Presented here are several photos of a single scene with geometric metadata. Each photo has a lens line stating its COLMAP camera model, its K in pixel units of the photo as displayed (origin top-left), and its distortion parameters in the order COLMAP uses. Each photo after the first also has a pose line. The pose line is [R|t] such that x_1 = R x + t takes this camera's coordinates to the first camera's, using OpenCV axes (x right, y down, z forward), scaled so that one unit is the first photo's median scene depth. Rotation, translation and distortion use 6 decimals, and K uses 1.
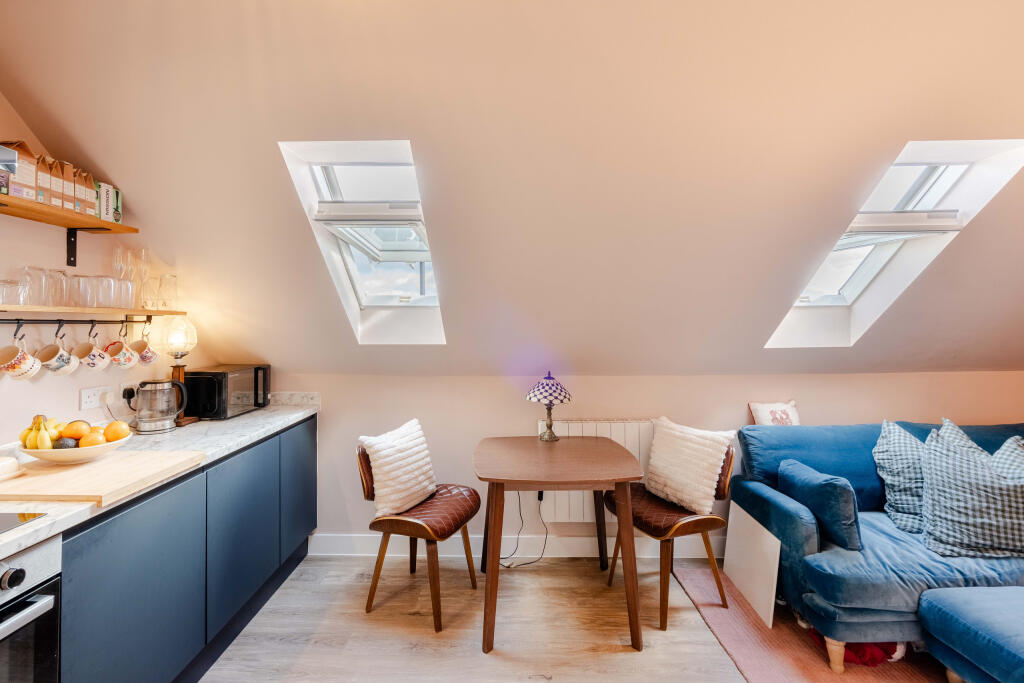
lens RADIAL K [[479.5, 0, 509.5], [0, 479.5, 332.9], [0, 0, 1]] dist [0.002306, 0.001079]
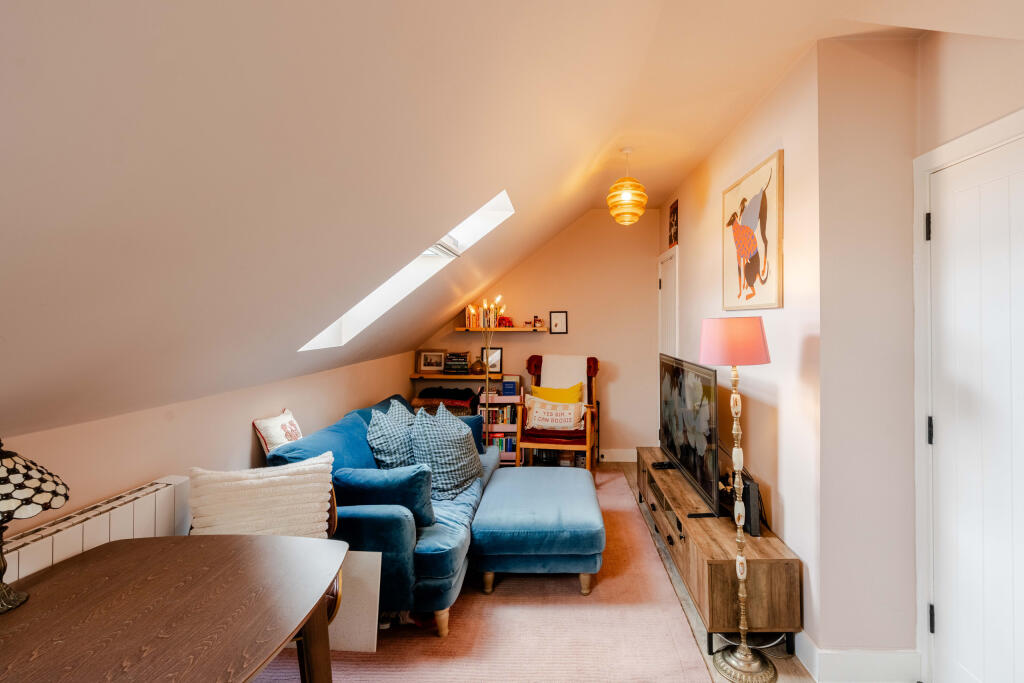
lens RADIAL K [[479.5, 0, 546.4], [0, 479.5, 321.4], [0, 0, 1]] dist [0.002306, 0.001079]
pose [[0.024196, 0.005956, 0.999689, -0.395432], [0.007829, 0.999950, -0.006147, -0.017940], [-0.999677, 0.007976, 0.024148, 0.665019]]
